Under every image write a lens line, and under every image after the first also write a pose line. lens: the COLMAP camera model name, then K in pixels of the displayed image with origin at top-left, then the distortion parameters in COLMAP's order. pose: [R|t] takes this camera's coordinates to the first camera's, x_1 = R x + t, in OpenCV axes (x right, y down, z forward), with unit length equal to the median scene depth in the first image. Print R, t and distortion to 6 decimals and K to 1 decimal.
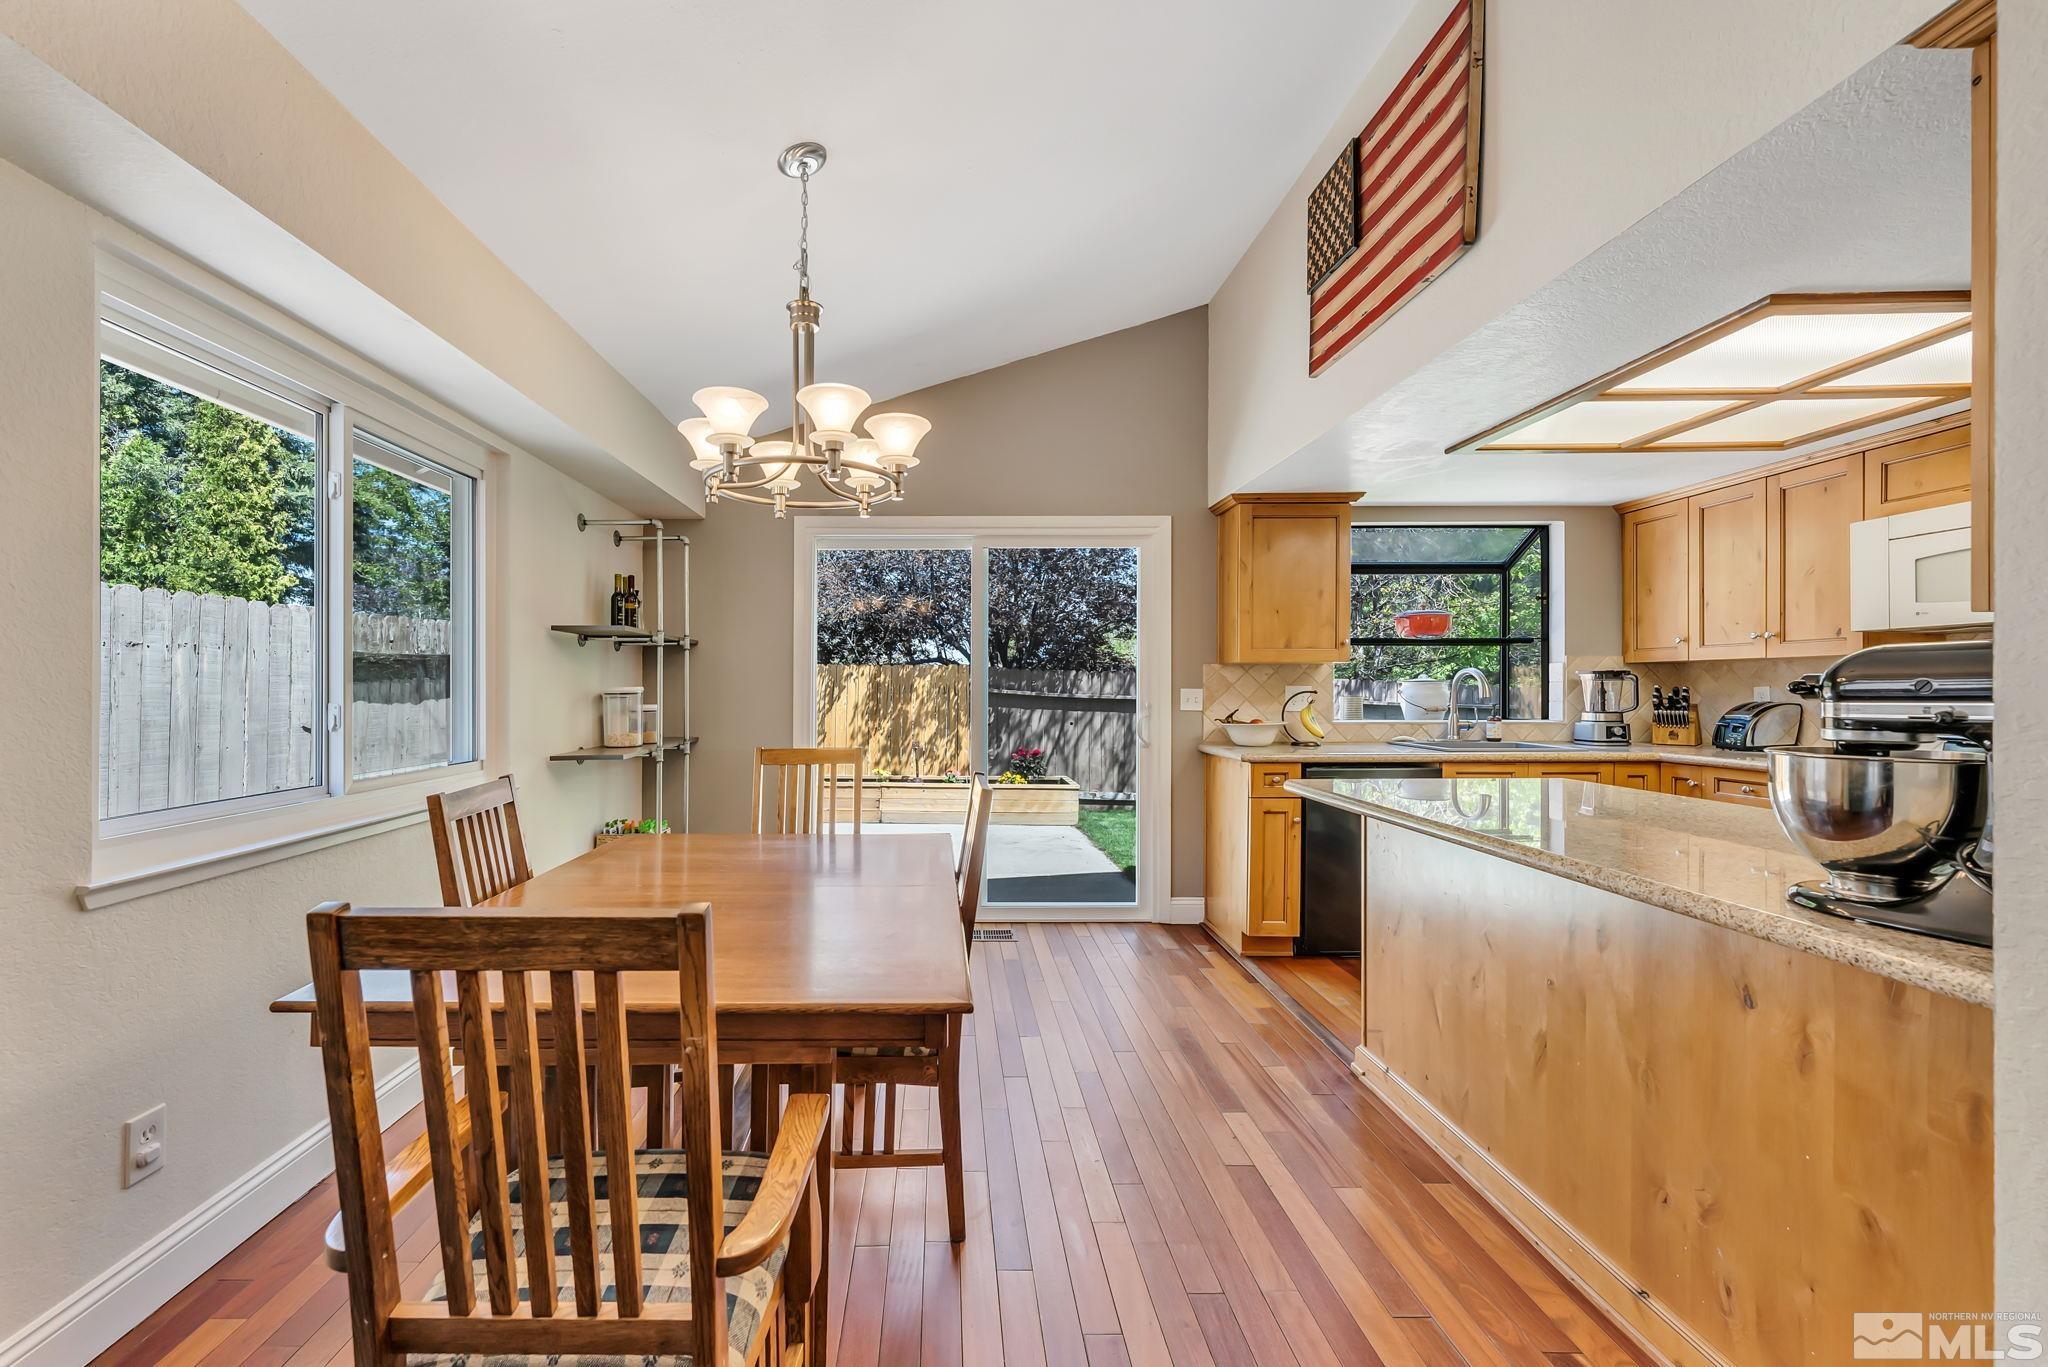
lens RADIAL K [[824.7, 0, 1014.2], [0, 824.7, 686.9], [0, 0, 1]] dist [0.000255, 0.000183]
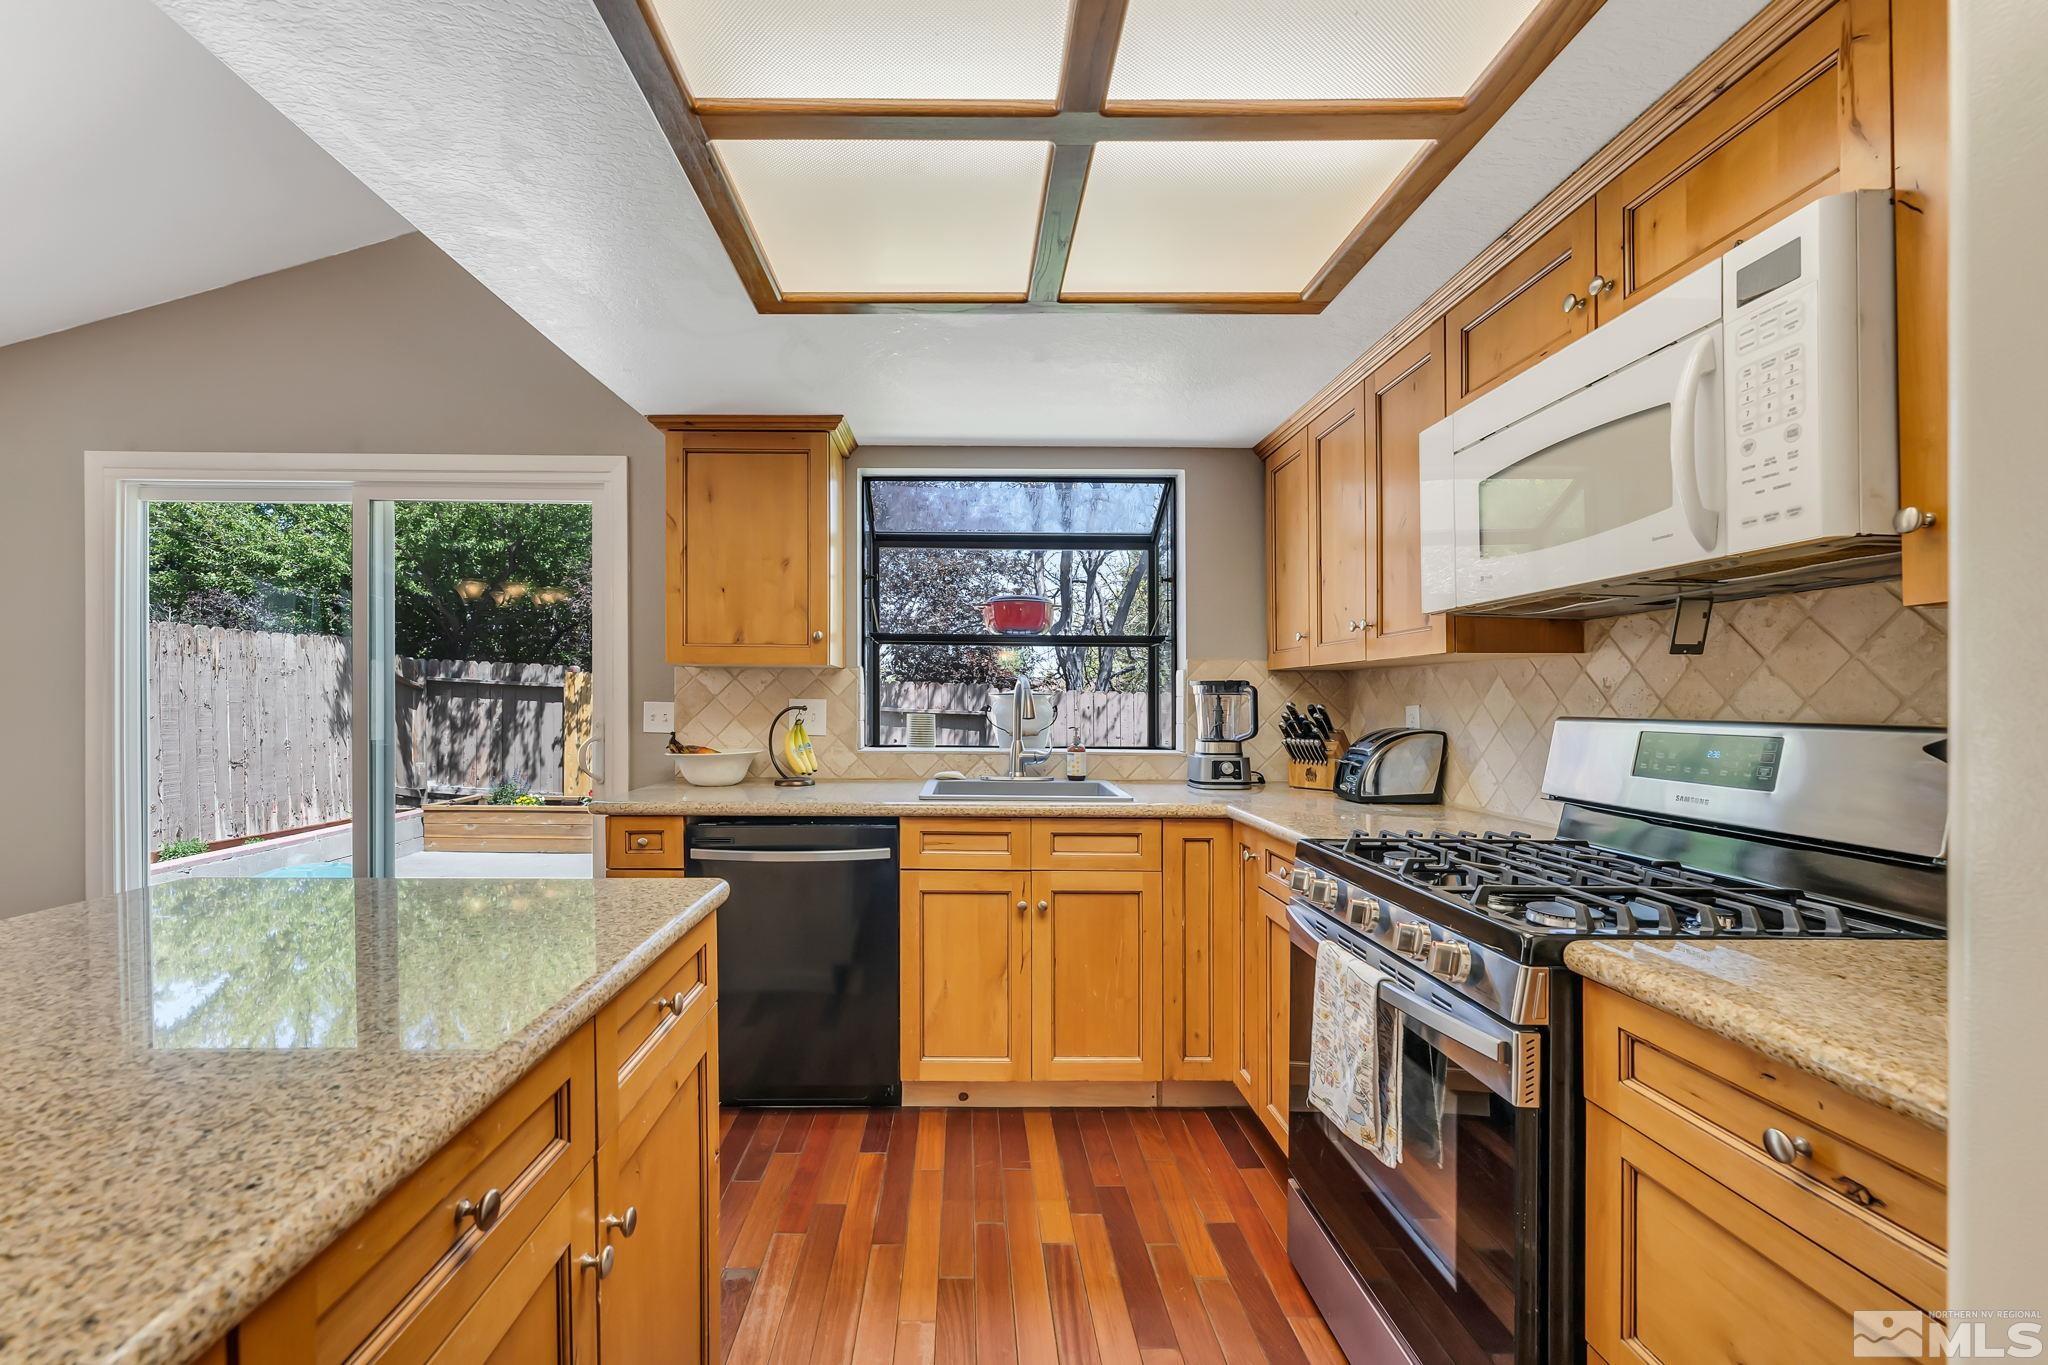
lens RADIAL K [[824.7, 0, 1015.1], [0, 824.7, 693.1], [0, 0, 1]] dist [0.000255, 0.000183]
pose [[0.999966, 0.007834, 0.002412, 0.540424], [-0.007821, 0.999954, -0.005486, -0.004085], [-0.002454, 0.005467, 0.999982, 0.304247]]
